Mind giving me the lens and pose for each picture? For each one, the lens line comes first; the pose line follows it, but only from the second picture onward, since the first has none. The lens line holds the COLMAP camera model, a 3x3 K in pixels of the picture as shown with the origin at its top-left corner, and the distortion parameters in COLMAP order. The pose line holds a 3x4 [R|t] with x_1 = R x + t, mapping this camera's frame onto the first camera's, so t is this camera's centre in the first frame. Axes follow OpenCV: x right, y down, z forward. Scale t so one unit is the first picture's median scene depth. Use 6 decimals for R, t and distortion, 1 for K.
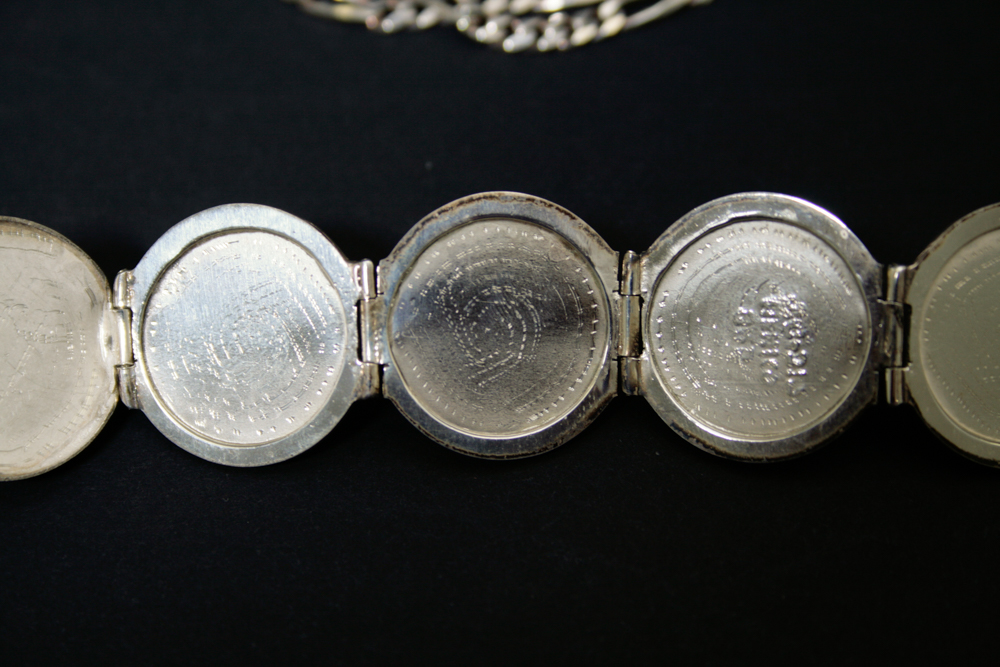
lens RADIAL K [[2017.0, 0, 502.2], [0, 2017.0, 329.3], [0, 0, 1]] dist [0.045317, 0.000000]
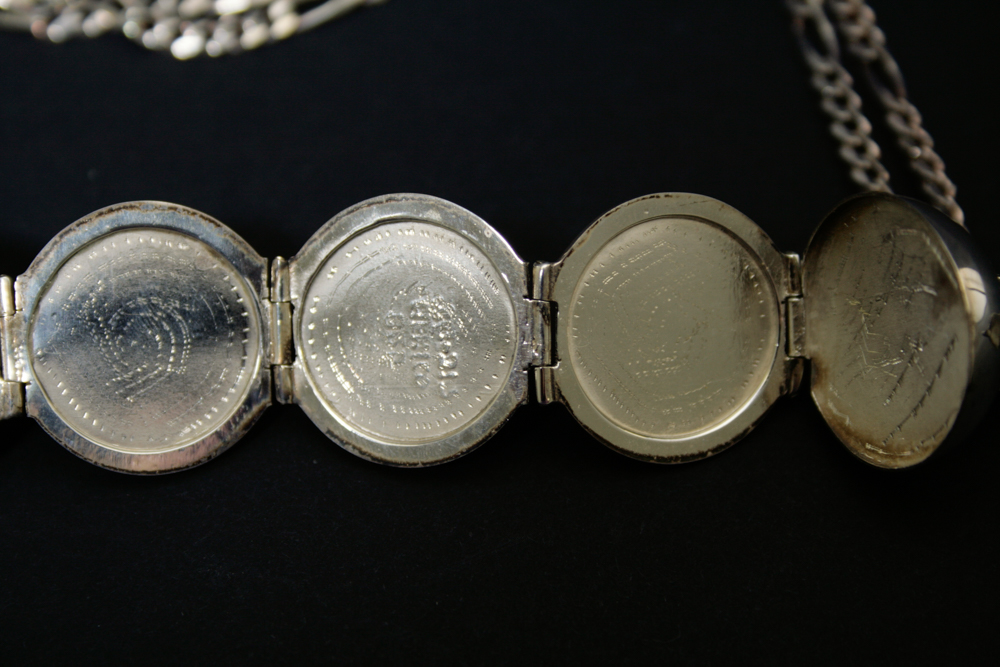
lens RADIAL K [[2017.0, 0, 502.7], [0, 2017.0, 335.0], [0, 0, 1]] dist [0.045317, 0.000000]
pose [[0.998332, -0.036922, 0.044376, 0.127643], [0.036507, 0.999282, 0.010124, -0.006921], [-0.044718, -0.008487, 0.998964, 0.014088]]
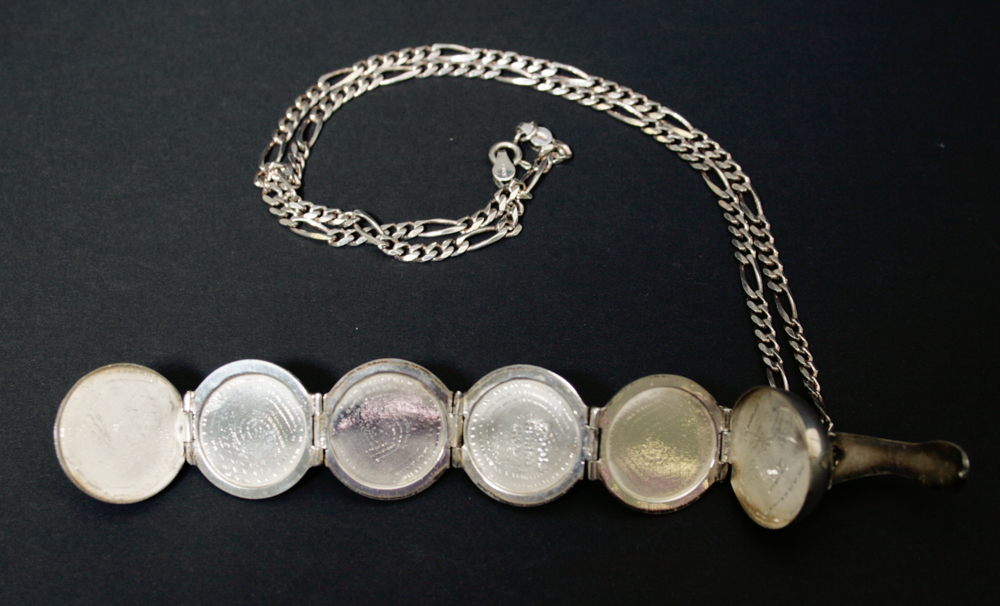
lens RADIAL K [[1554.0, 0, 496.6], [0, 1554.0, 302.4], [0, 0, 1]] dist [-0.038143, 0.000000]
pose [[0.999333, 0.032265, 0.017117, 0.071496], [-0.032844, 0.998858, 0.034707, -0.174054], [-0.015977, -0.035246, 0.999251, -0.449345]]
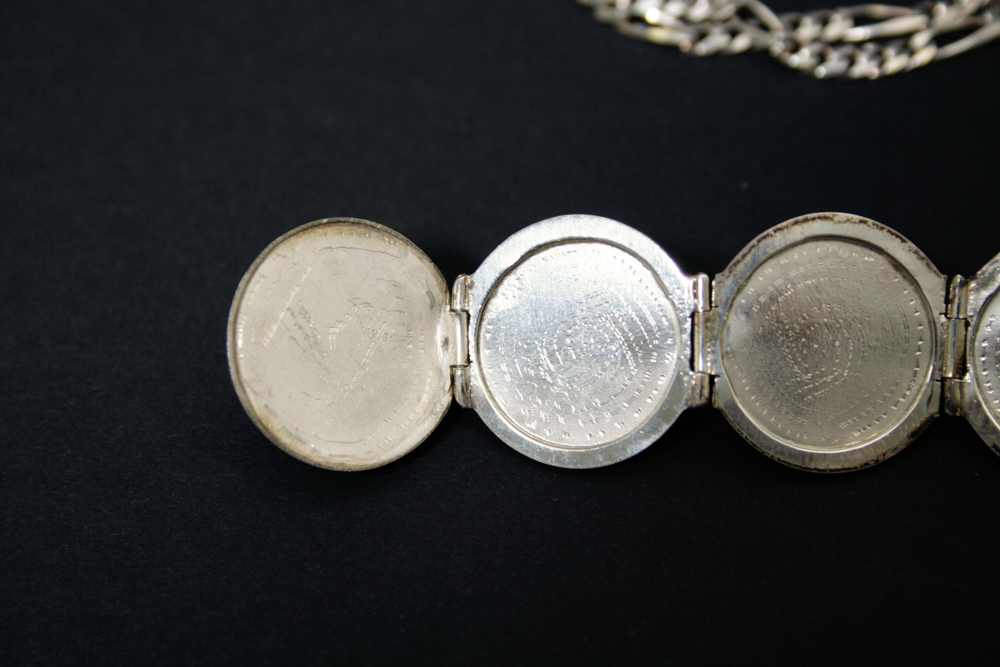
lens RADIAL K [[2017.0, 0, 502.7], [0, 2017.0, 336.2], [0, 0, 1]] dist [0.045317, 0.000000]
pose [[0.997812, 0.041709, -0.051303, -0.114042], [-0.042258, 0.999060, -0.009660, 0.011818], [0.050852, 0.011806, 0.998636, -0.038321]]
